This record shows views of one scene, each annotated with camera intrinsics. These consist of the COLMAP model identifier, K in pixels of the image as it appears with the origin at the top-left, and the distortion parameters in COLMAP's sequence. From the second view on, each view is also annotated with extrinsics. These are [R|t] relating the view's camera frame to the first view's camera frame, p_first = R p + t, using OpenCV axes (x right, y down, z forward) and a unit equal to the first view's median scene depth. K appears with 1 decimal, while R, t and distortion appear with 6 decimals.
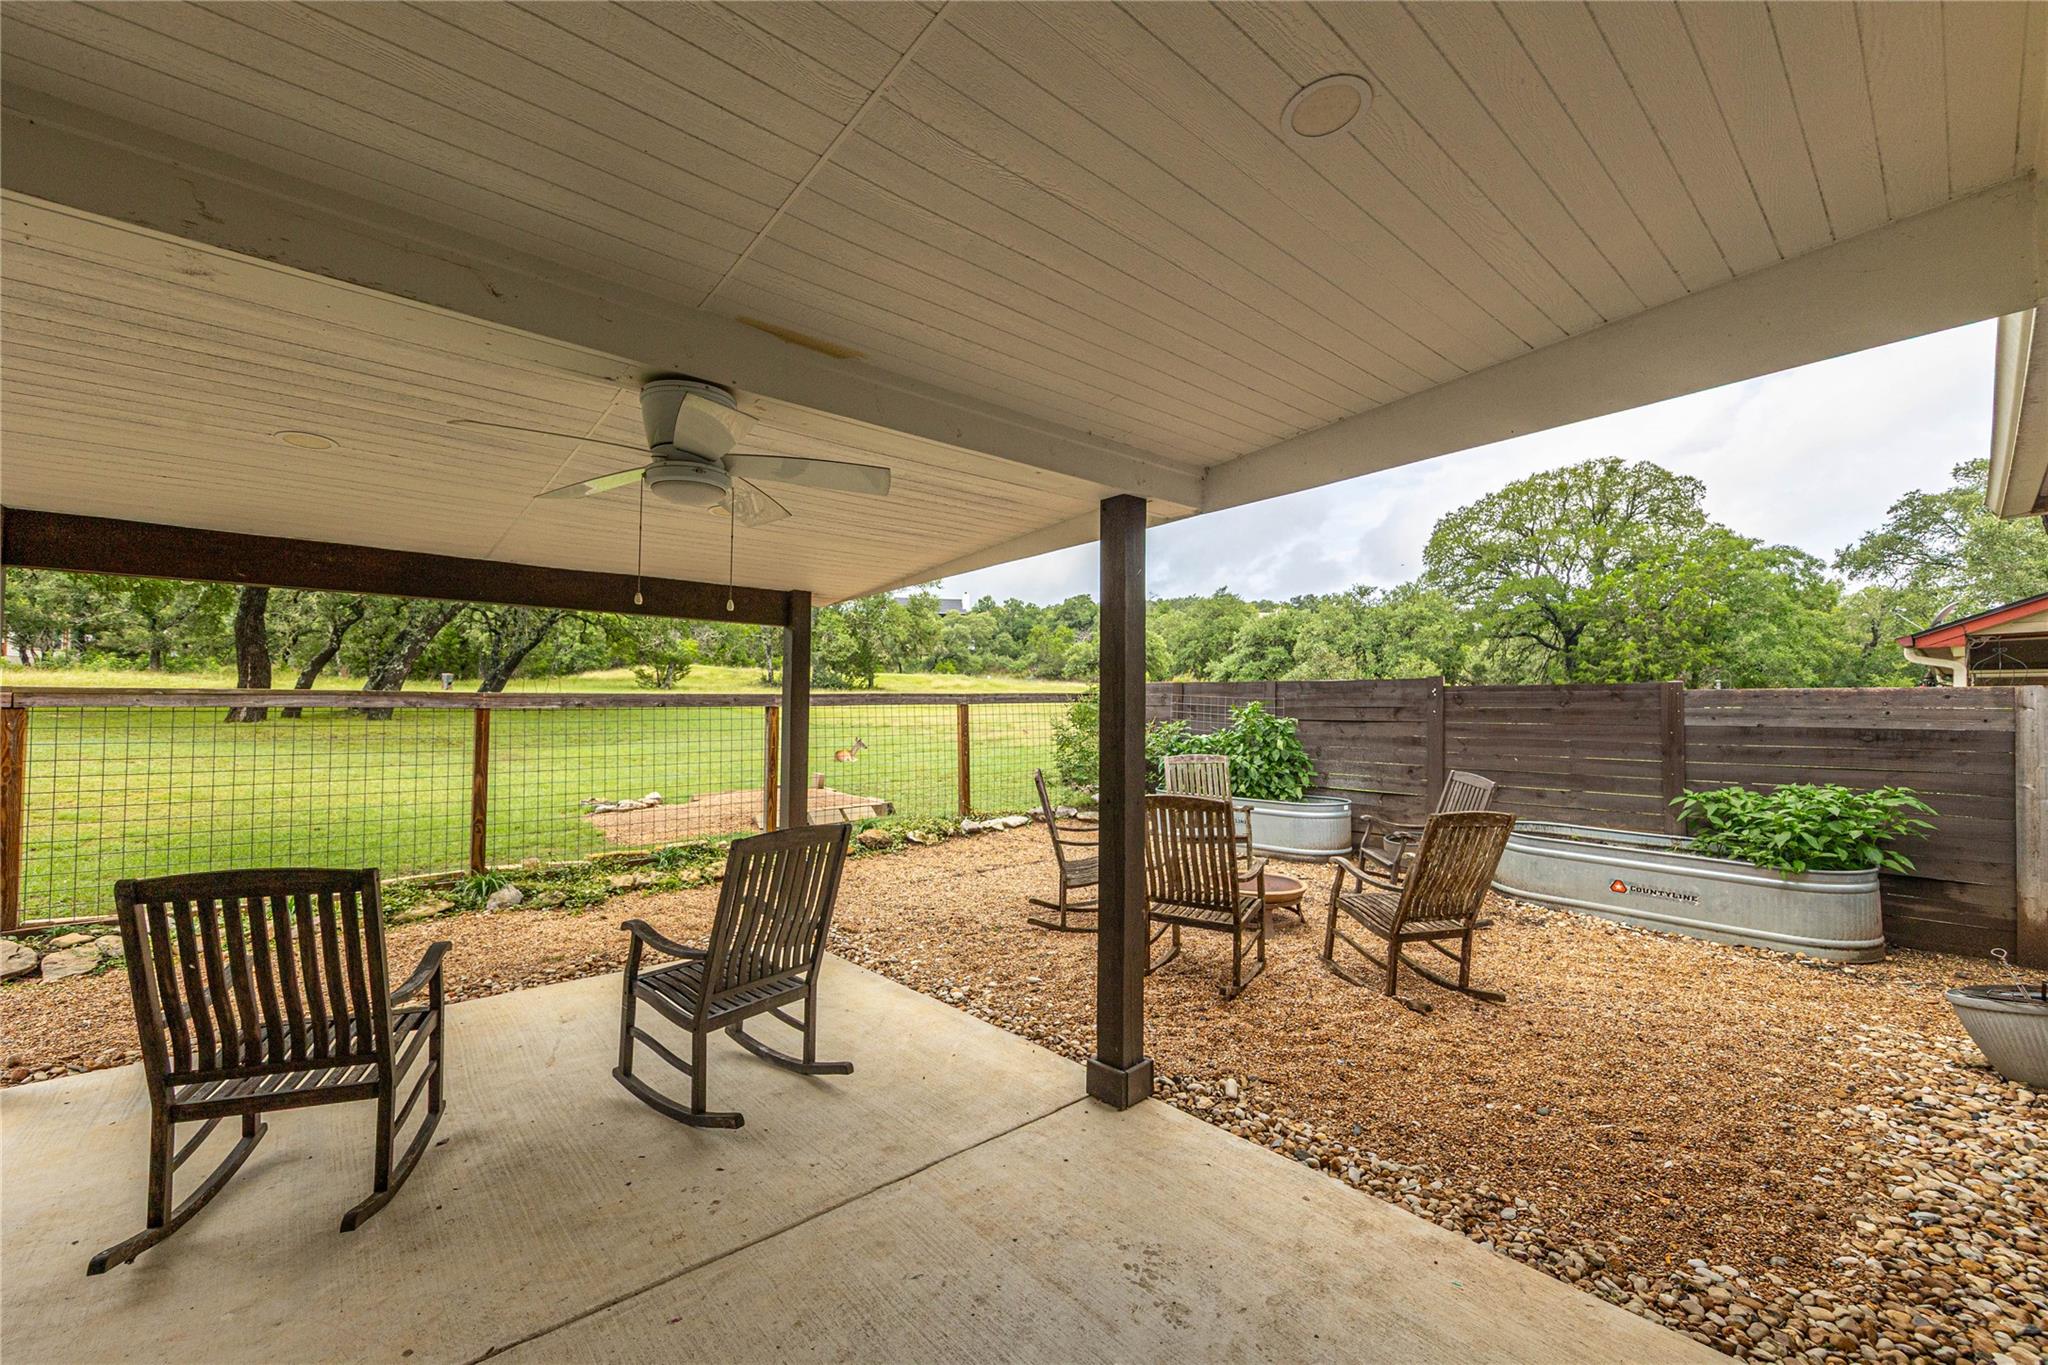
lens RADIAL K [[836.1, 0, 1024.0], [0, 836.1, 682.5], [0, 0, 1]] dist [-0.000316, -0.000186]
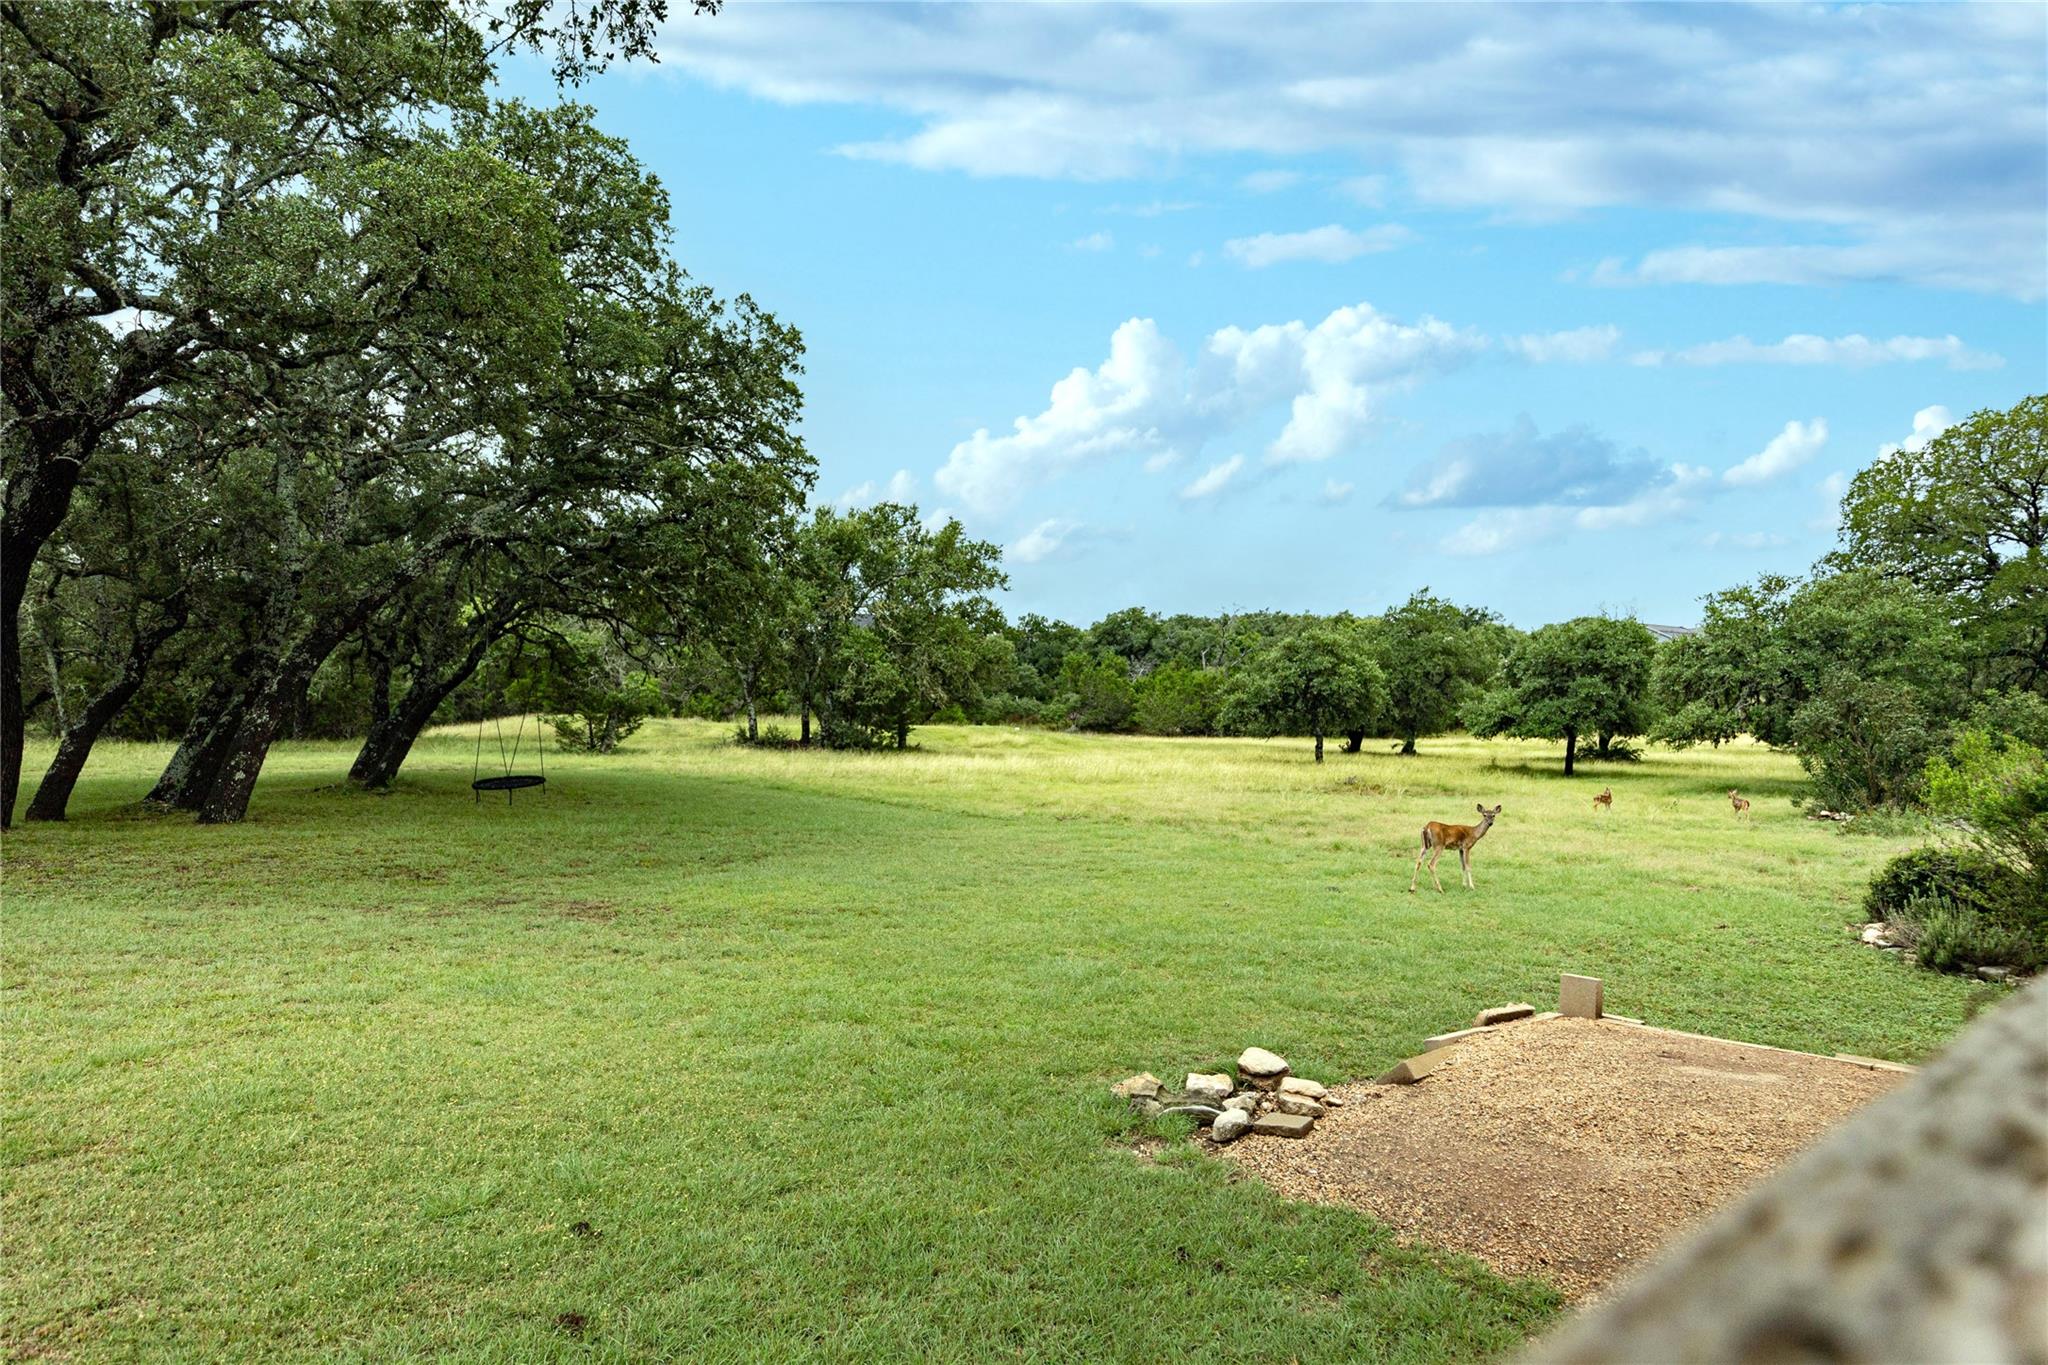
lens RADIAL K [[1181.2, 0, 1024.0], [0, 1181.2, 682.5], [0, 0, 1]] dist [0.001063, 0.000134]
pose [[0.999585, -0.007931, 0.027709, -0.722071], [0.009193, 0.998911, -0.045739, -0.007250], [-0.027316, 0.045974, 0.998569, 0.629064]]
